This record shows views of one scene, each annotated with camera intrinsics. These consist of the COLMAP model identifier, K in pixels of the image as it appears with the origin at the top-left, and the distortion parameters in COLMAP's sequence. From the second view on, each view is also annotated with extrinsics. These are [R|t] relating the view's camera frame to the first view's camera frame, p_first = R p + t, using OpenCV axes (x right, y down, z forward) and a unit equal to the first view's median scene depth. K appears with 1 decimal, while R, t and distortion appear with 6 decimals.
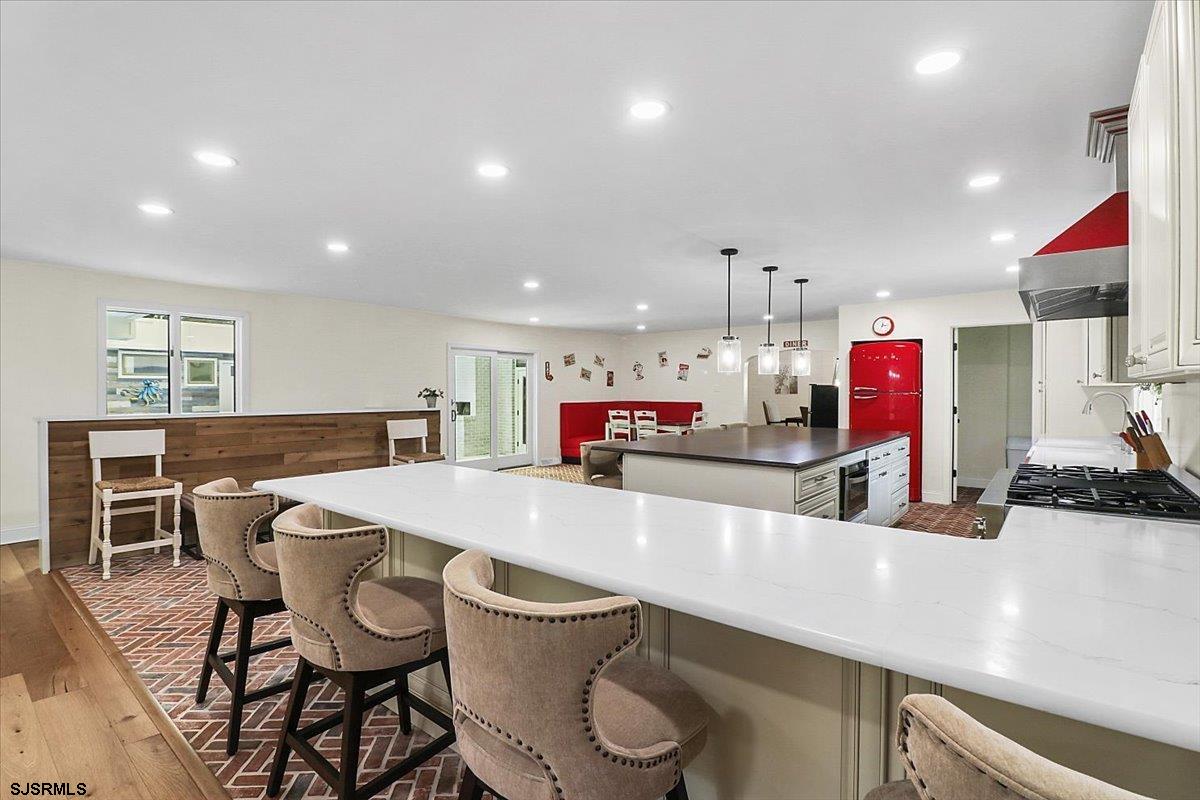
lens RADIAL K [[562.9, 0, 598.4], [0, 562.9, 396.4], [0, 0, 1]] dist [-0.004713, -0.001906]
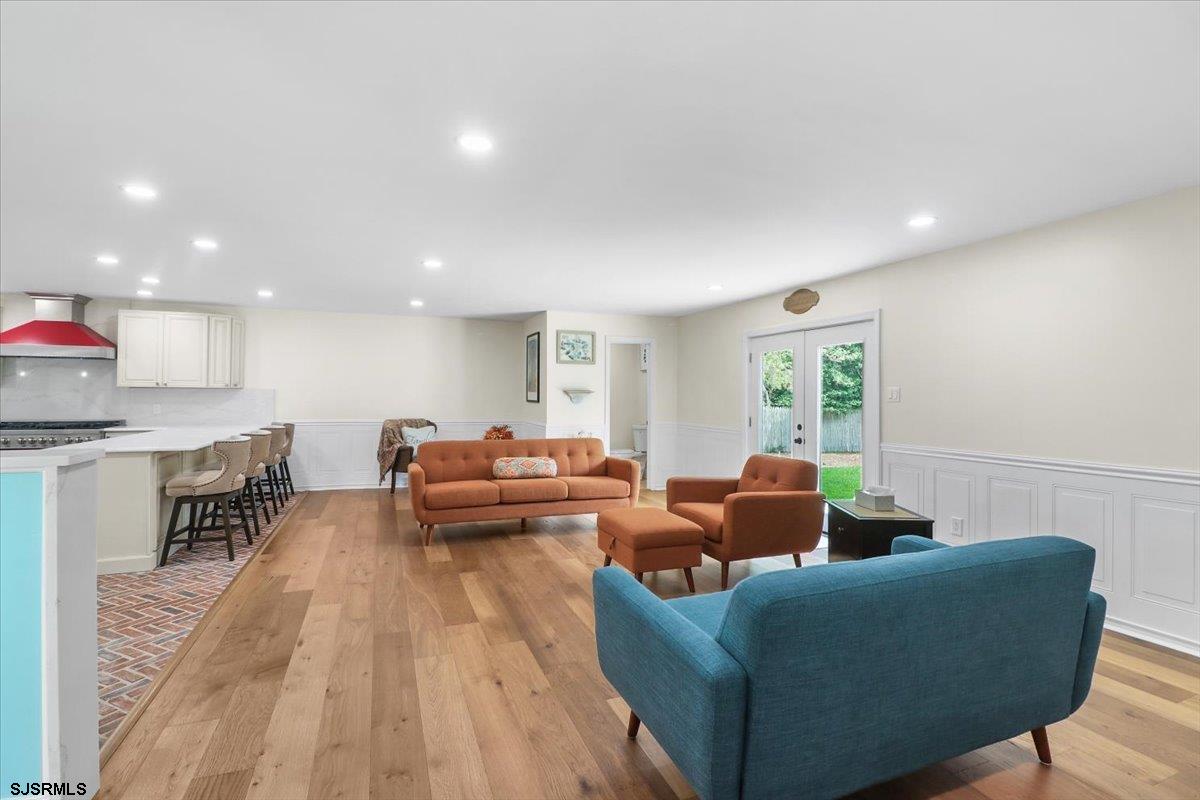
lens RADIAL K [[562.9, 0, 596.2], [0, 562.9, 397.7], [0, 0, 1]] dist [-0.004713, -0.001906]
pose [[-0.874077, -0.006754, 0.485741, -1.901681], [-0.006711, 0.999976, 0.001830, 0.000610], [-0.485741, -0.001660, -0.874101, 1.458976]]
